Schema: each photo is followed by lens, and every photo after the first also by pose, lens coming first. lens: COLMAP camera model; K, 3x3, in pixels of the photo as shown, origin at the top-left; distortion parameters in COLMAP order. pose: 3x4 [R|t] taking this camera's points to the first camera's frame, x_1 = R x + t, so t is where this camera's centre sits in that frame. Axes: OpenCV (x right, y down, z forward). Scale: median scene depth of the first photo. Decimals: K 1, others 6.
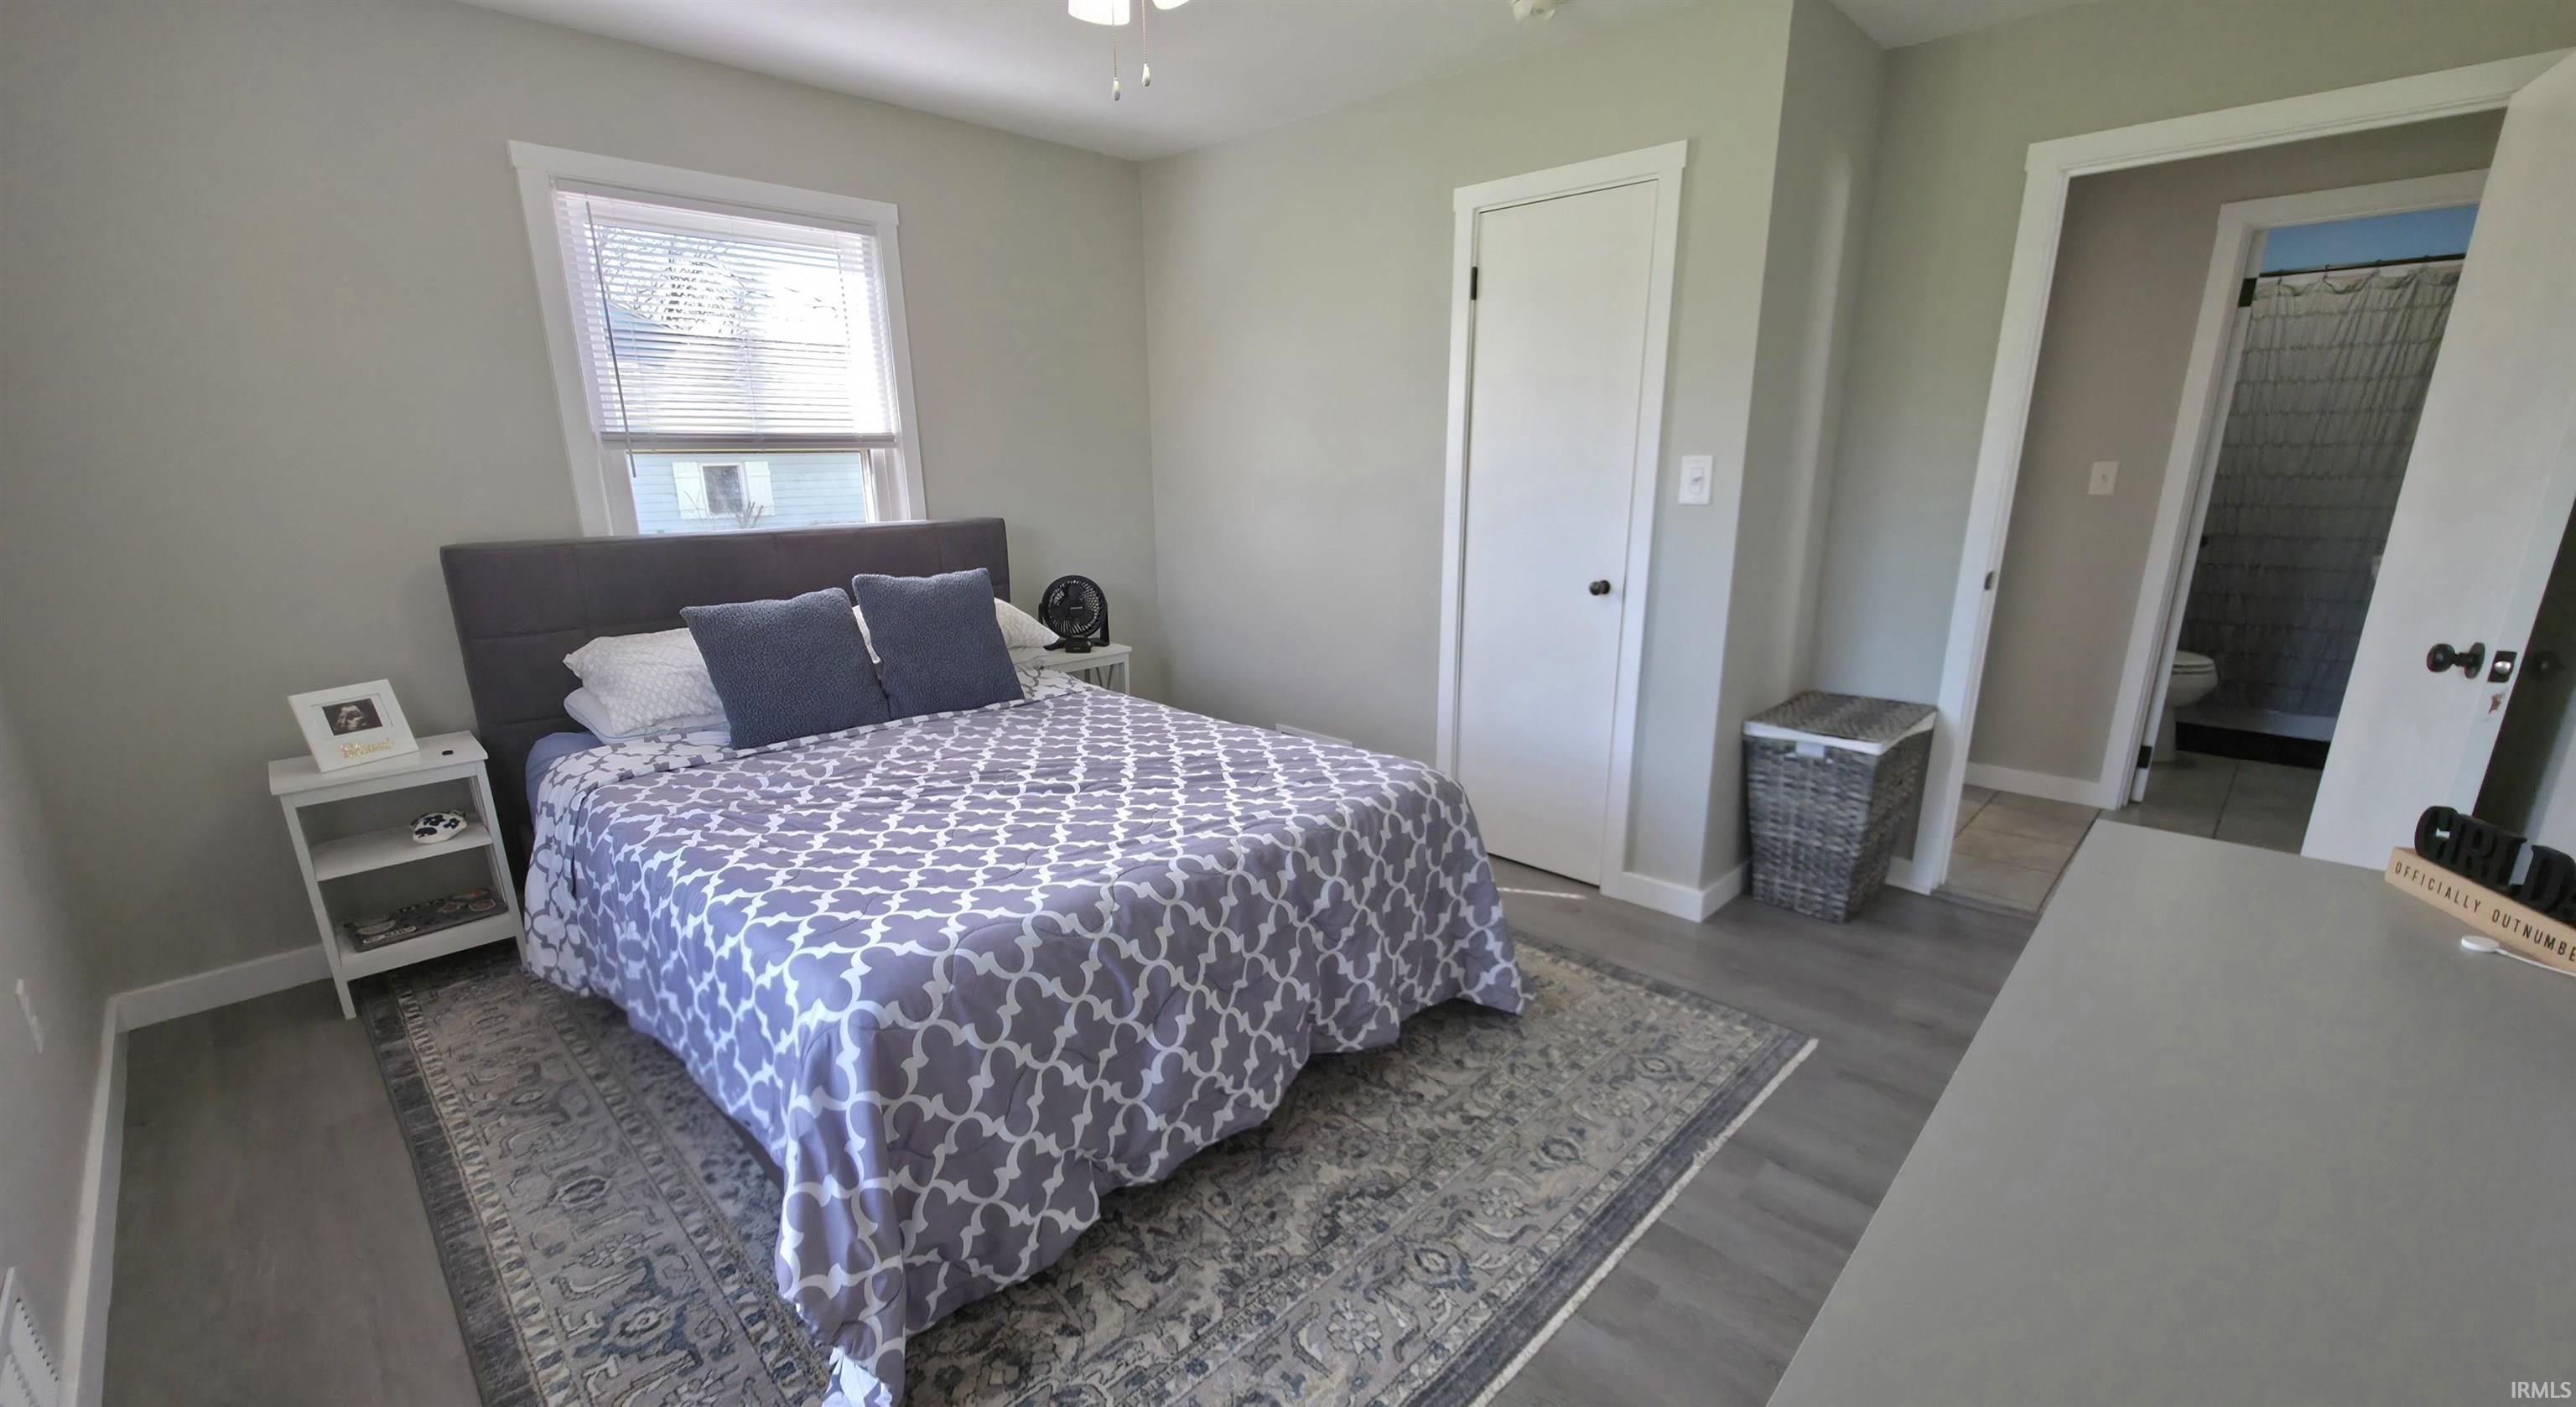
lens RADIAL K [[1062.3, 0, 1296.3], [0, 1062.3, 732.5], [0, 0, 1]] dist [0.010980, 0.000033]
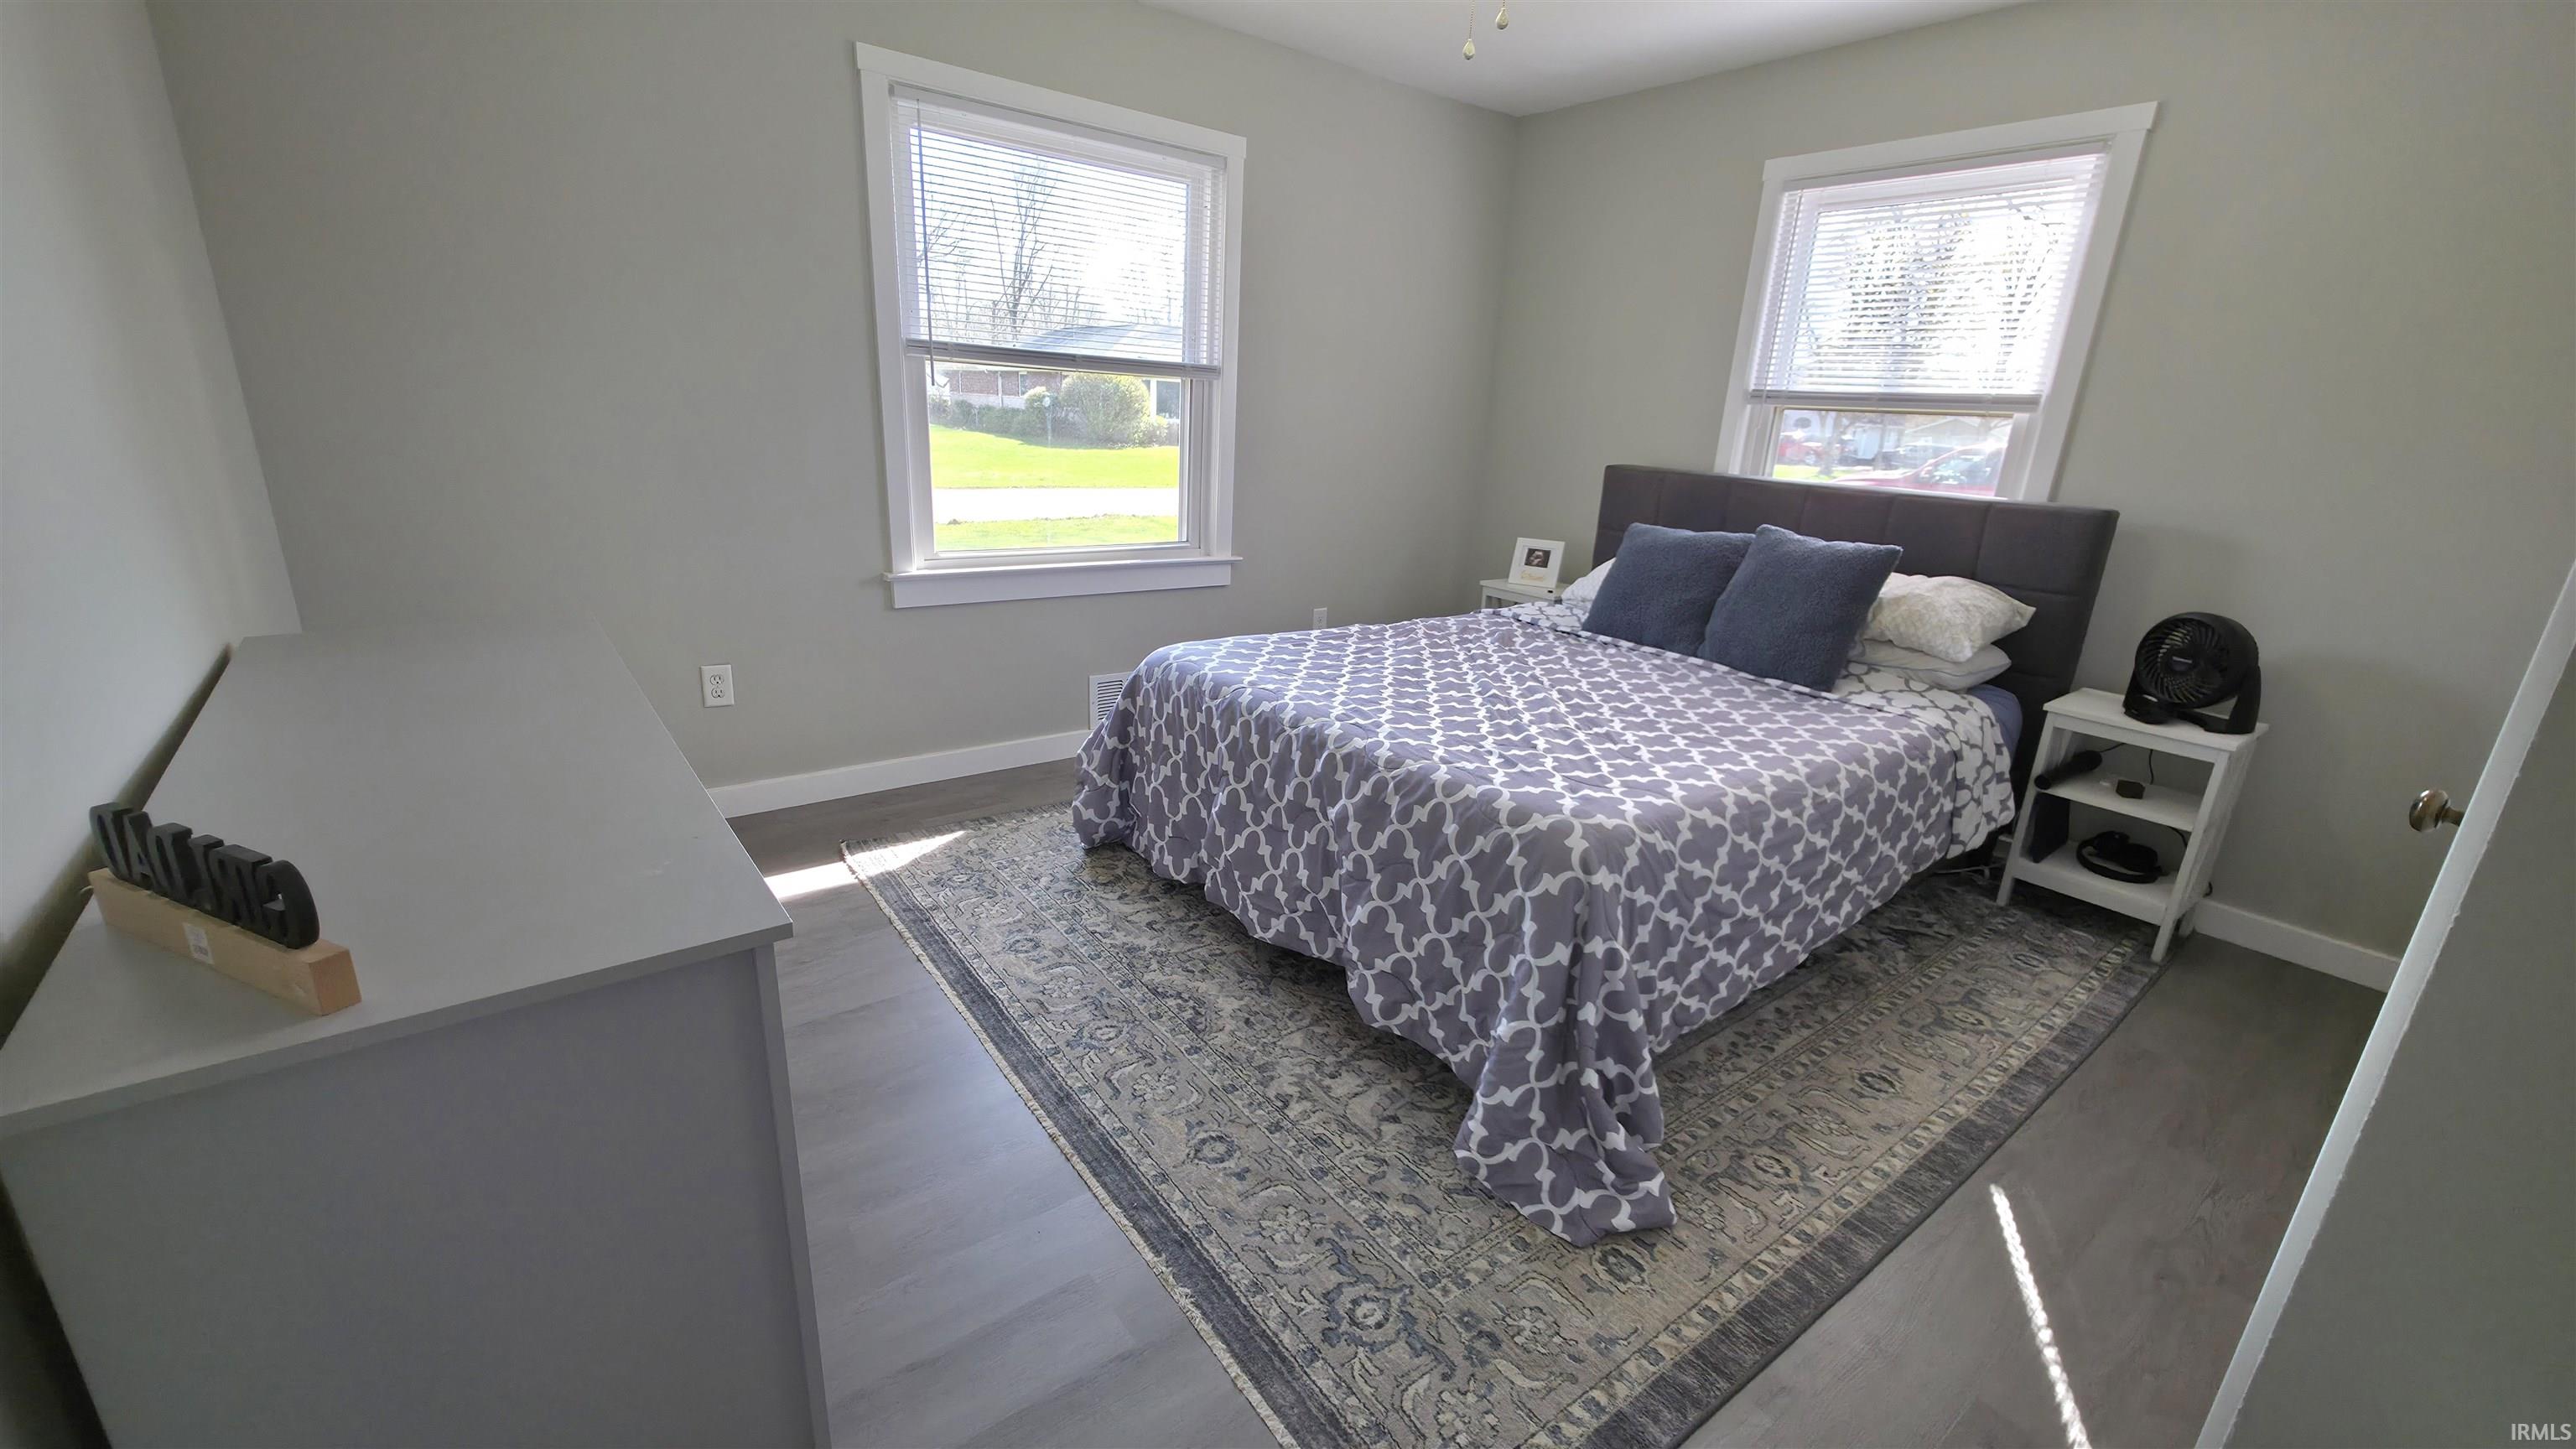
lens RADIAL K [[1028.1, 0, 1291.1], [0, 1028.1, 735.5], [0, 0, 1]] dist [0.002426, -0.000474]
pose [[-0.153443, 0.302382, -0.940755, 0.936065], [-0.302099, 0.892093, 0.336015, -0.229583], [0.940846, 0.335761, -0.045536, 0.964905]]
